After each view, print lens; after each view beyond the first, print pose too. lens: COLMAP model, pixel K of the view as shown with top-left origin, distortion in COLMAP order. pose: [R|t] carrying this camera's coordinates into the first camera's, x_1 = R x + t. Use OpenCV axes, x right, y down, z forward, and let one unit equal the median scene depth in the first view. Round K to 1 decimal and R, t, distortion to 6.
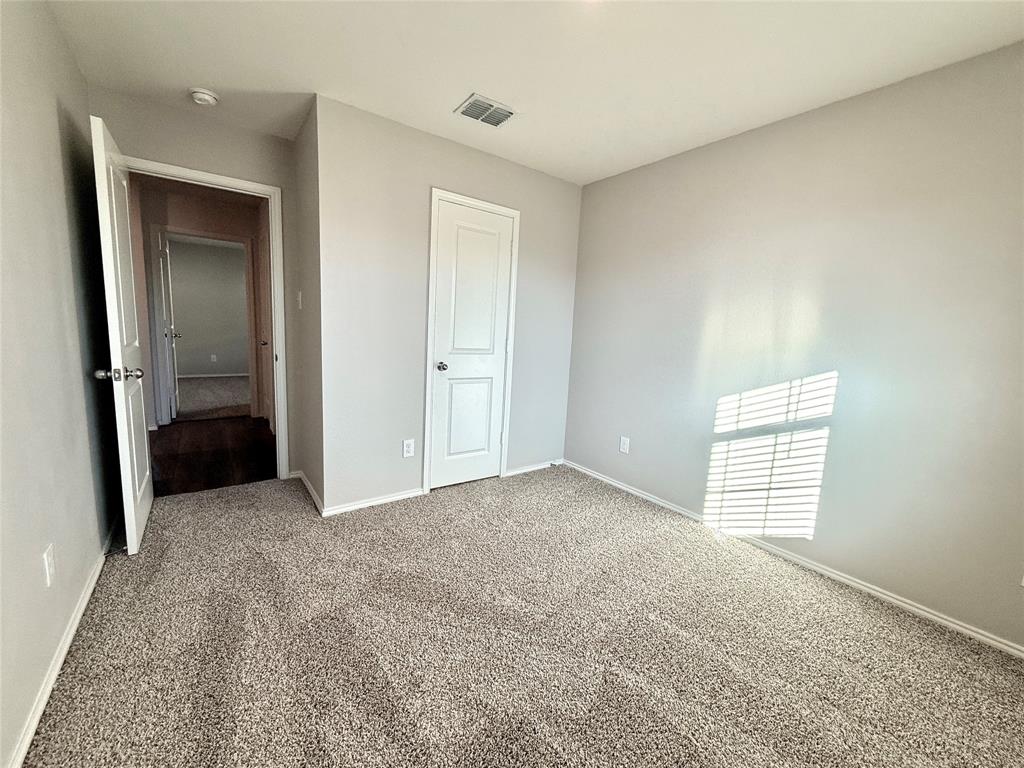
lens RADIAL K [[408.7, 0, 514.2], [0, 408.7, 387.4], [0, 0, 1]] dist [0.000198, 0.000156]
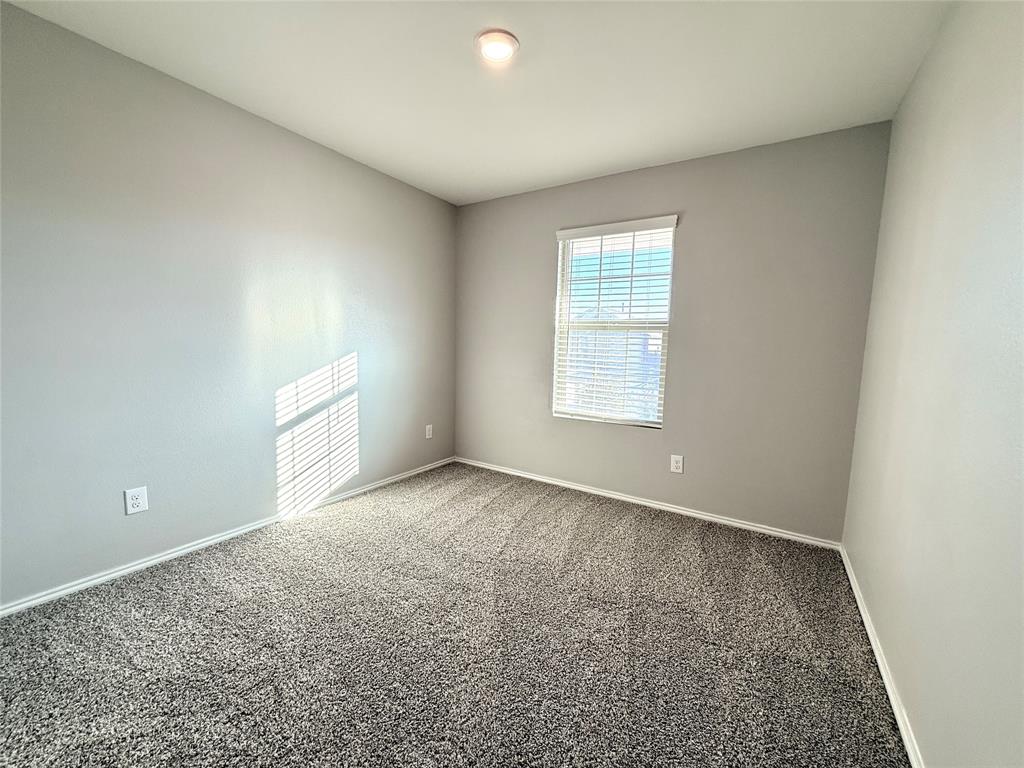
lens RADIAL K [[408.7, 0, 514.2], [0, 408.7, 385.4], [0, 0, 1]] dist [0.000198, 0.000156]
pose [[-0.349720, -0.164973, 0.922215, -0.642183], [0.082828, 0.975074, 0.205839, -0.150195], [-0.933186, 0.148371, -0.327339, 0.849669]]
